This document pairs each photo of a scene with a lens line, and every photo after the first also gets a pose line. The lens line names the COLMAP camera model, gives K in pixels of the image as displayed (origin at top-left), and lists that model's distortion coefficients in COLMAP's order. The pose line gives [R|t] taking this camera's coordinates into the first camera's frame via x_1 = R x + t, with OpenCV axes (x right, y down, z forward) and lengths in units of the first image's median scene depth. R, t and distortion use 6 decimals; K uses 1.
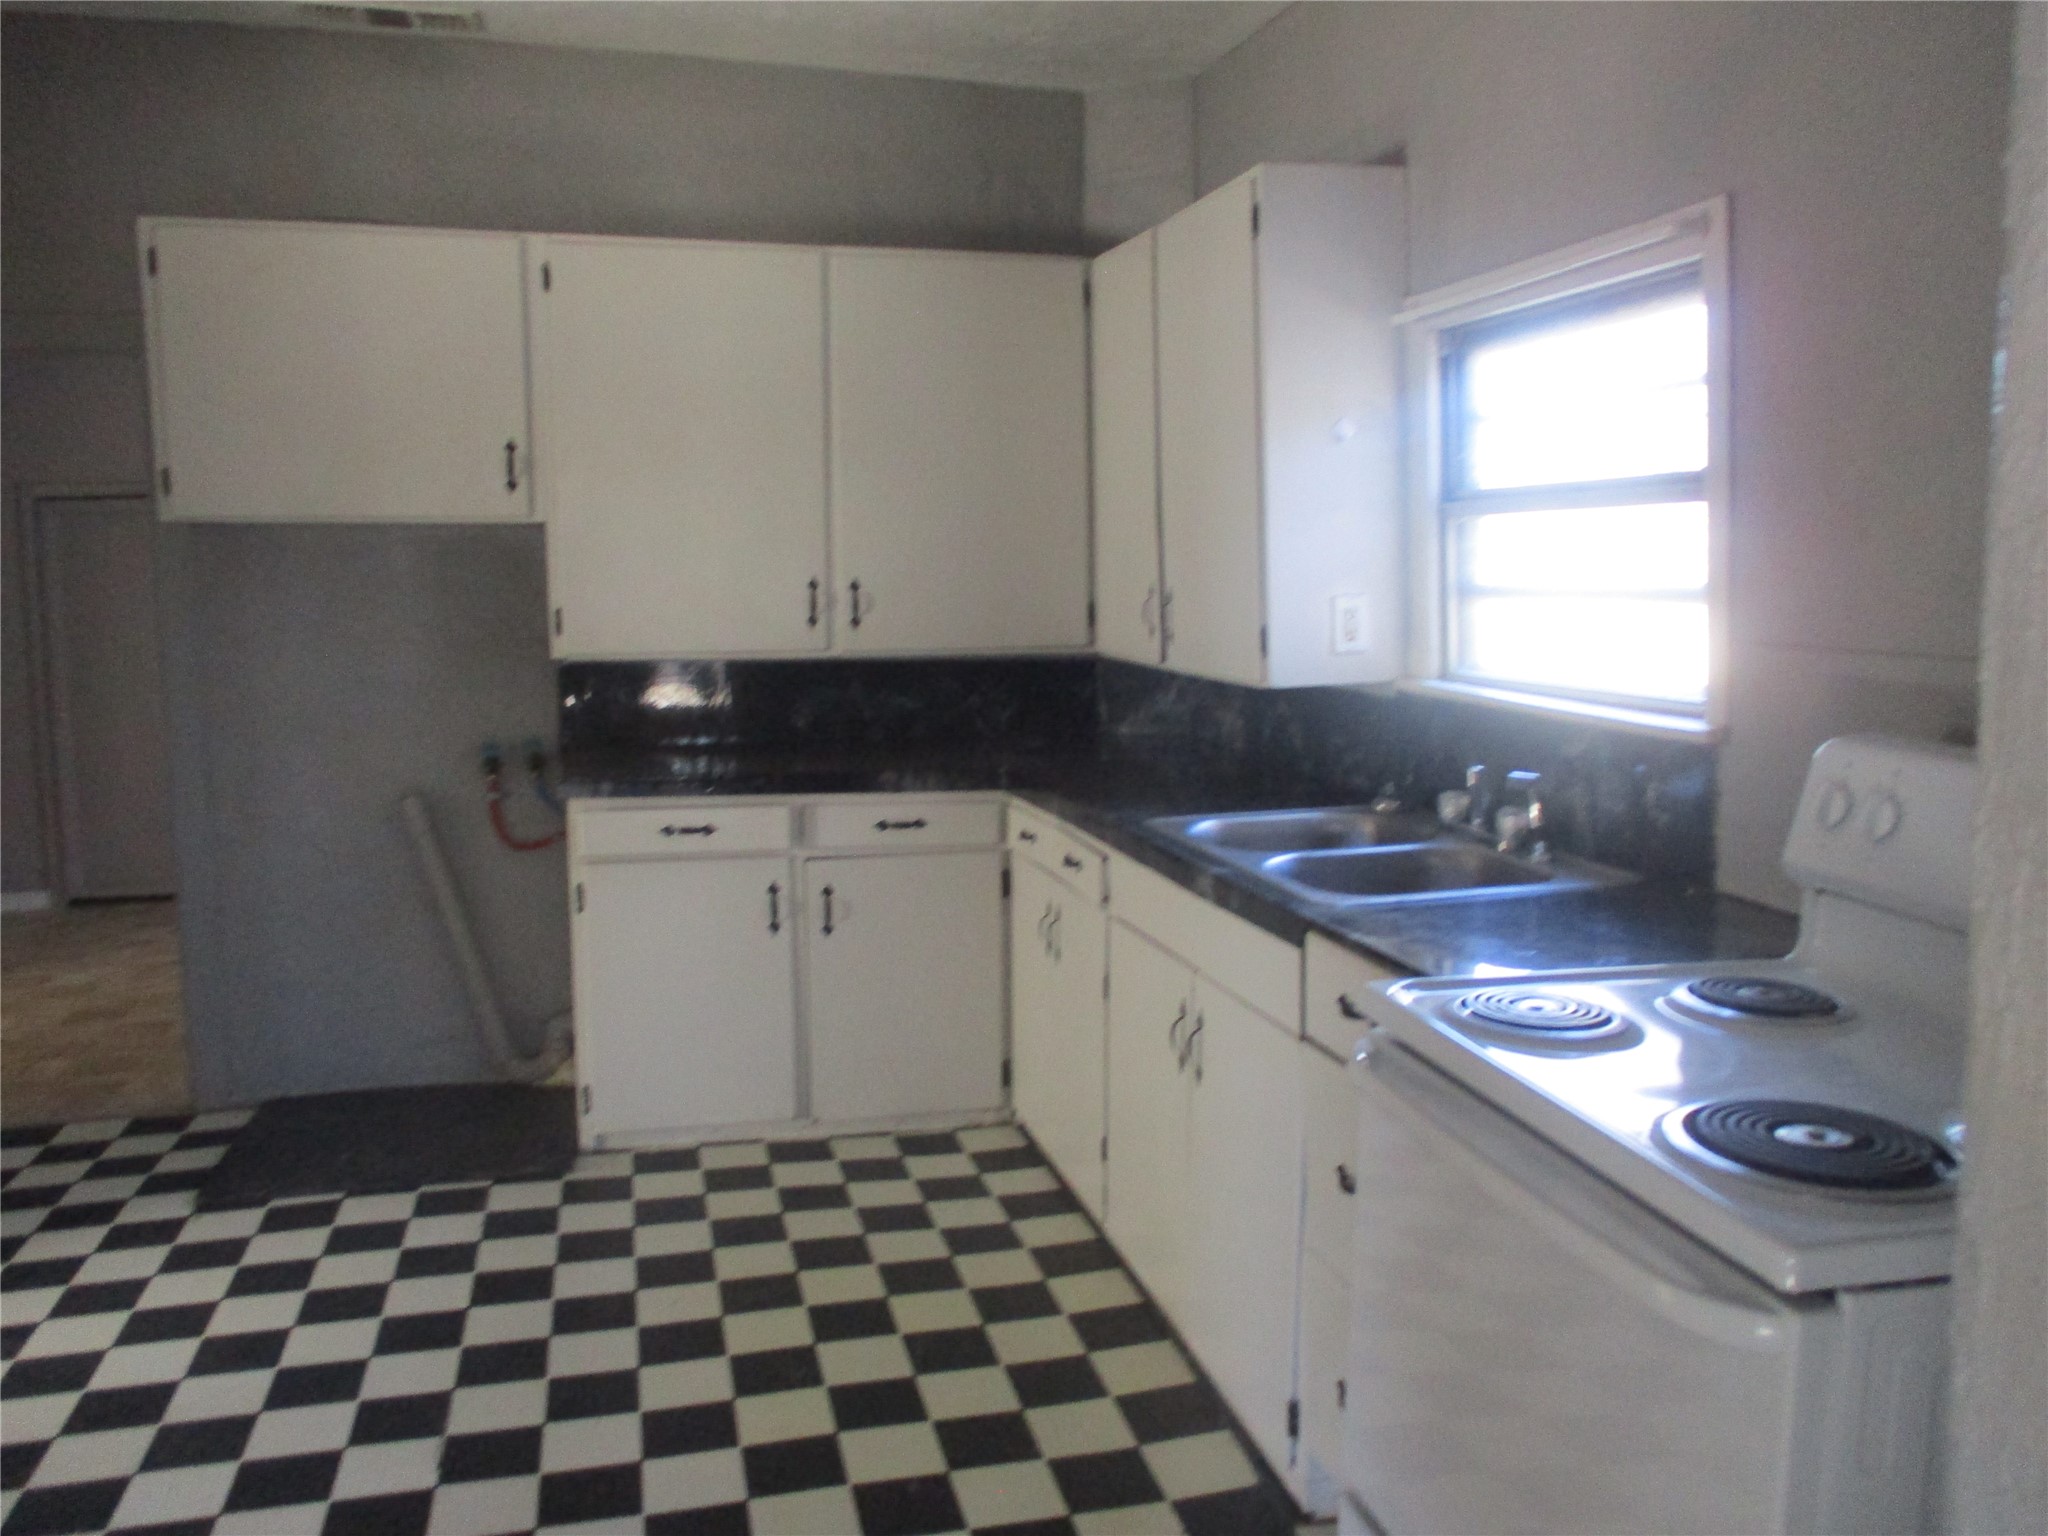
lens RADIAL K [[1706.2, 0, 1031.9], [0, 1706.2, 755.0], [0, 0, 1]] dist [-0.037739, 0.027935]
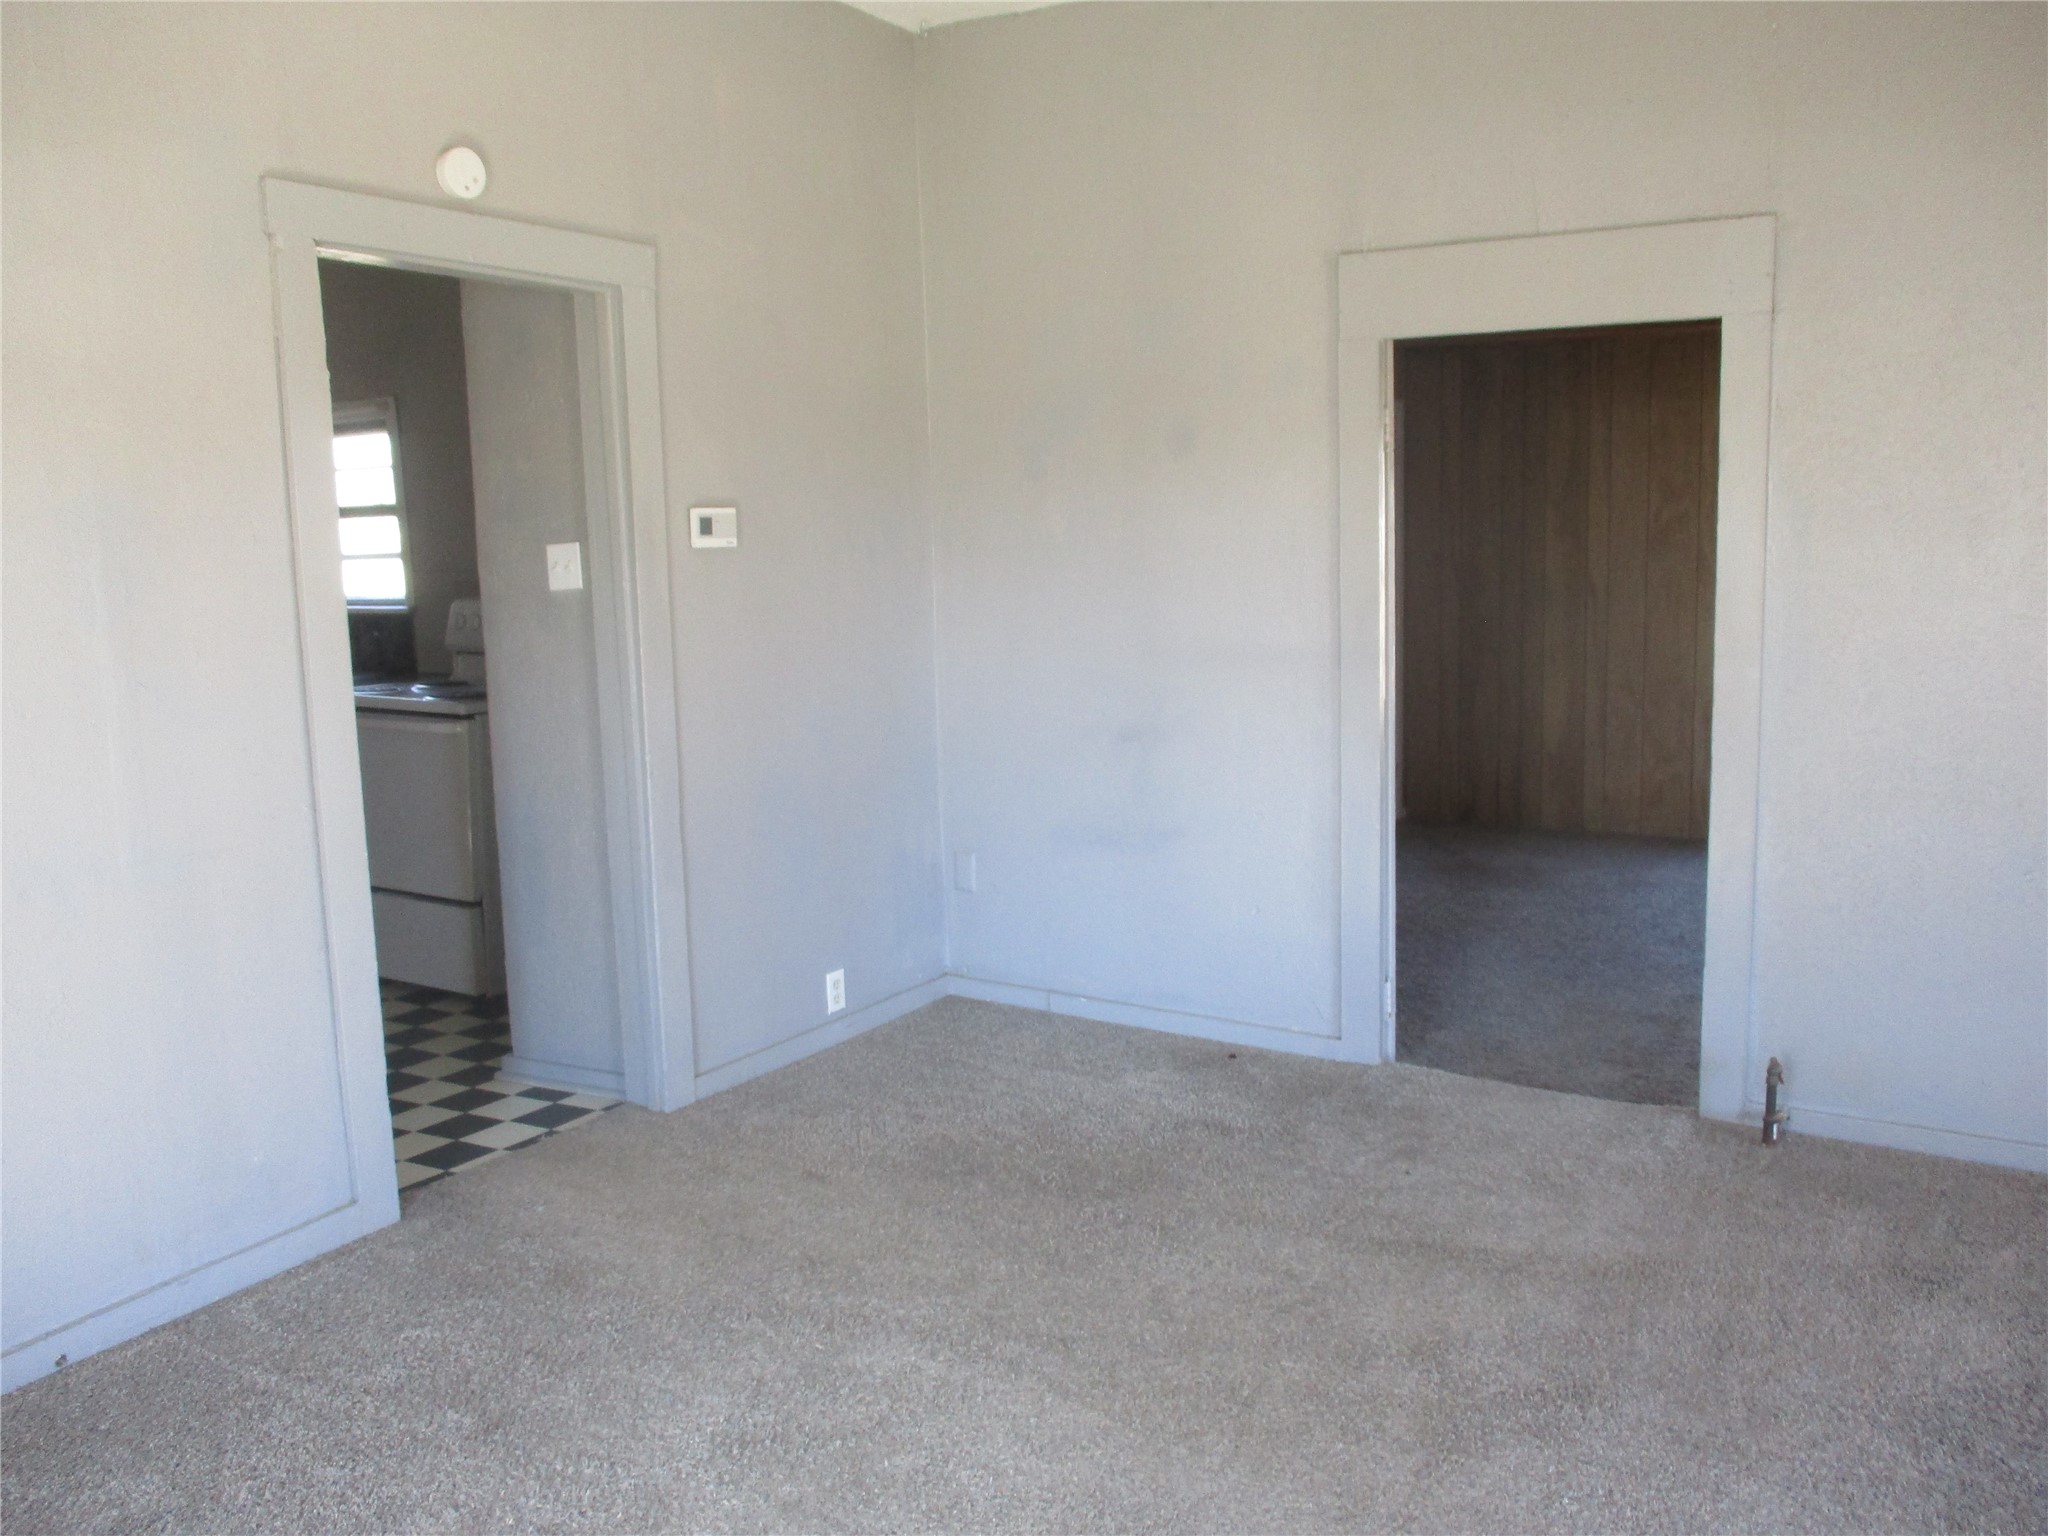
lens RADIAL K [[1706.2, 0, 1031.9], [0, 1706.2, 752.5], [0, 0, 1]] dist [-0.037739, 0.027935]
pose [[0.717952, -0.099984, 0.688874, -0.066200], [0.094881, 0.994451, 0.045449, 0.016208], [-0.689596, 0.032731, 0.723455, -0.138347]]
